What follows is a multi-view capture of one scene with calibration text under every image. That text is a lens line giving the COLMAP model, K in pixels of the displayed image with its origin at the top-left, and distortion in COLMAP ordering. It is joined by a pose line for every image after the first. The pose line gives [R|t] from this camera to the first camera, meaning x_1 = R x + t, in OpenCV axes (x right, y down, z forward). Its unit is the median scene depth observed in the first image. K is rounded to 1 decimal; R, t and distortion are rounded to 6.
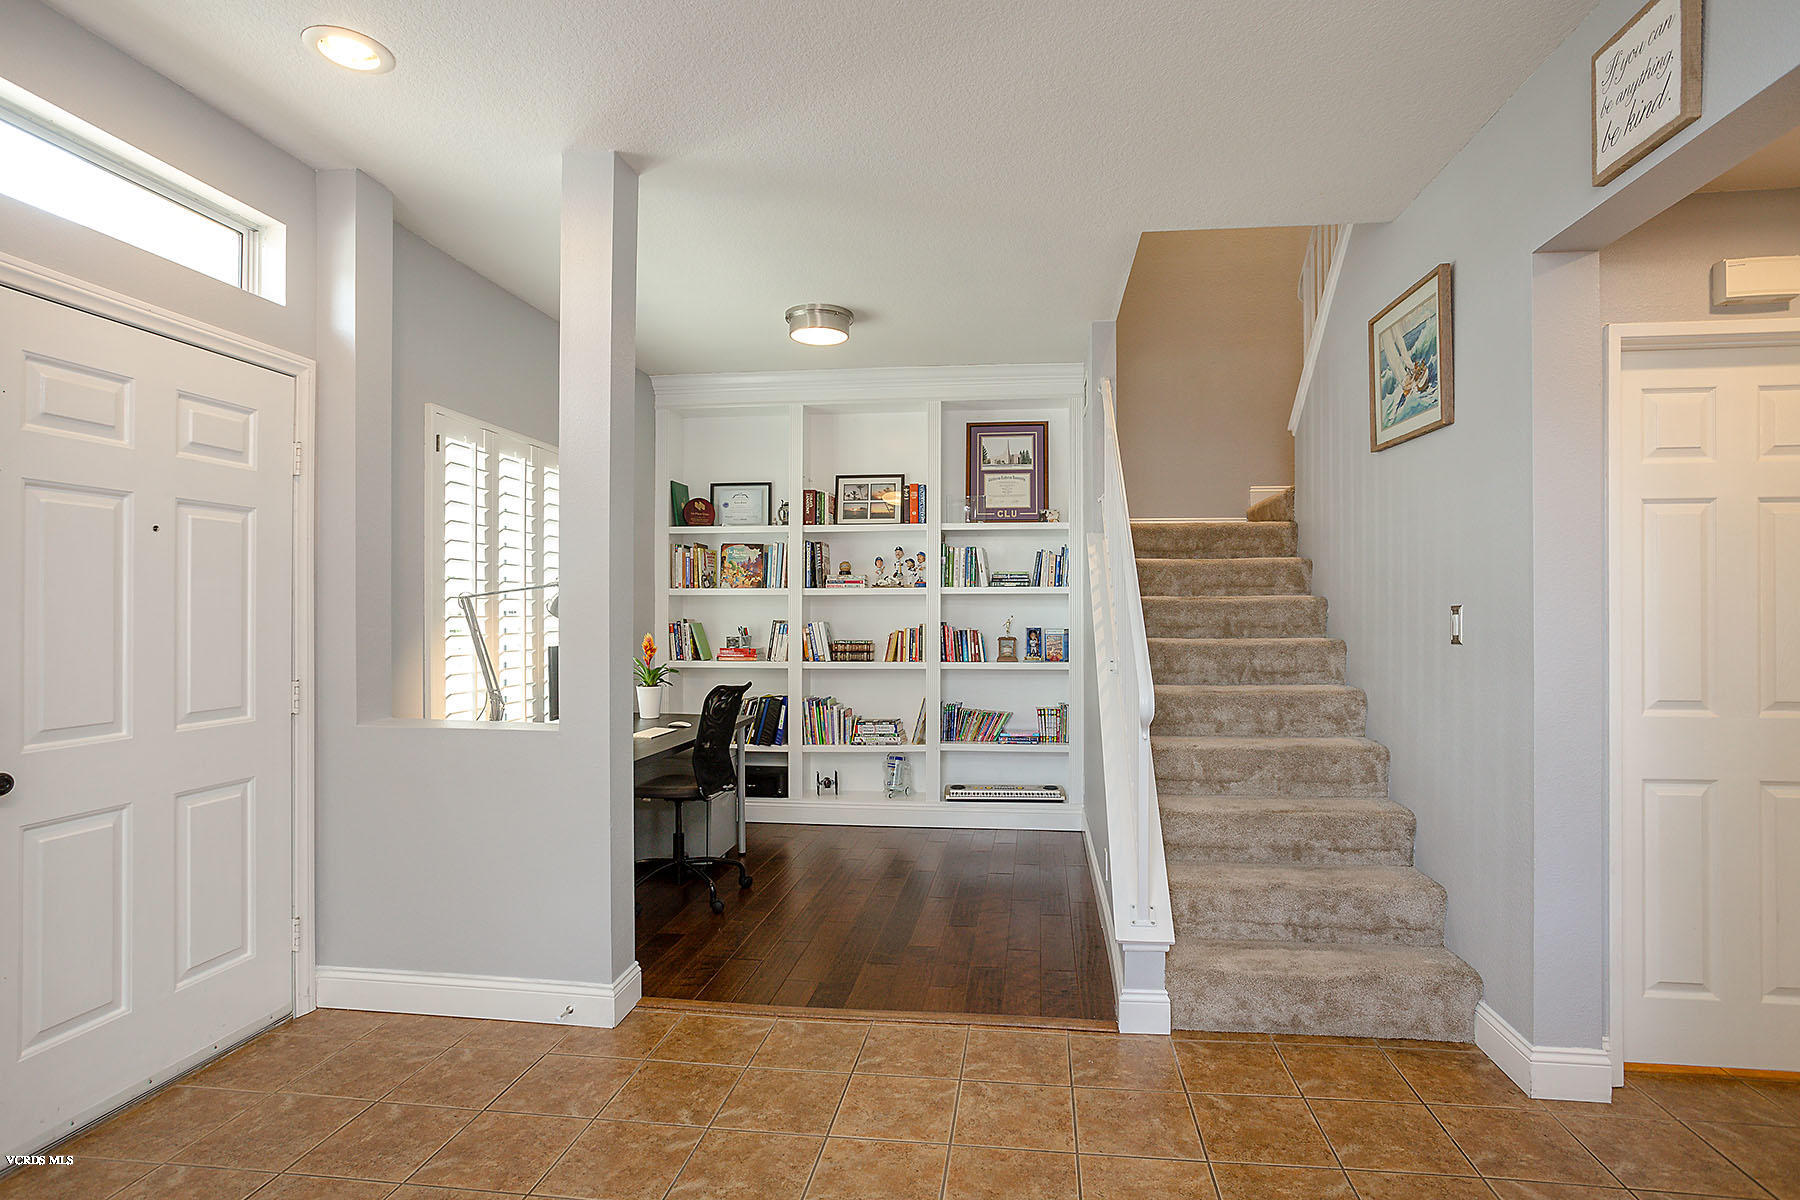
lens RADIAL K [[939.3, 0, 907.0], [0, 939.3, 606.7], [0, 0, 1]] dist [-0.019625, 0.008265]
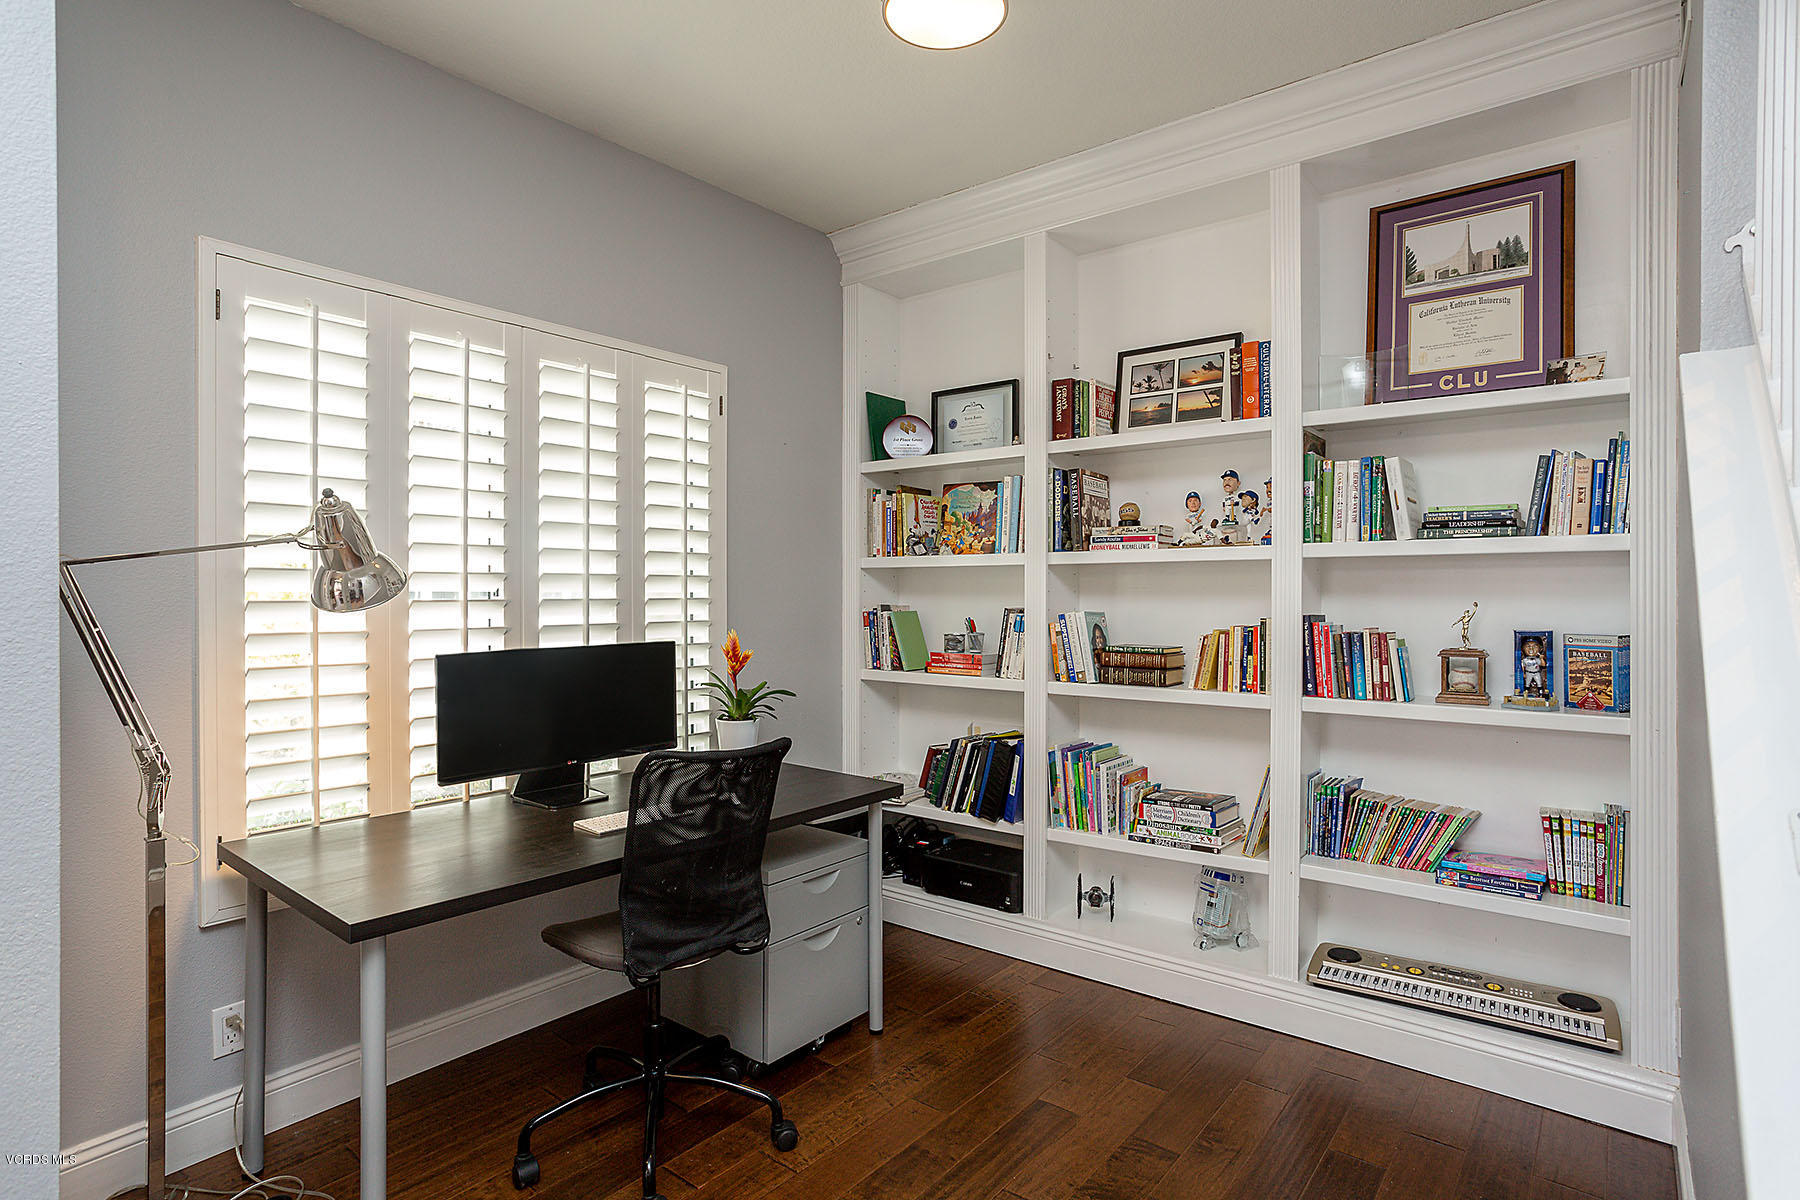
lens RADIAL K [[939.3, 0, 883.5], [0, 939.3, 590.0], [0, 0, 1]] dist [-0.019625, 0.008265]
pose [[0.860584, -0.001671, -0.509306, 0.094064], [0.004285, 0.999983, 0.003960, 0.000540], [0.509291, -0.005590, 0.860576, 0.460770]]
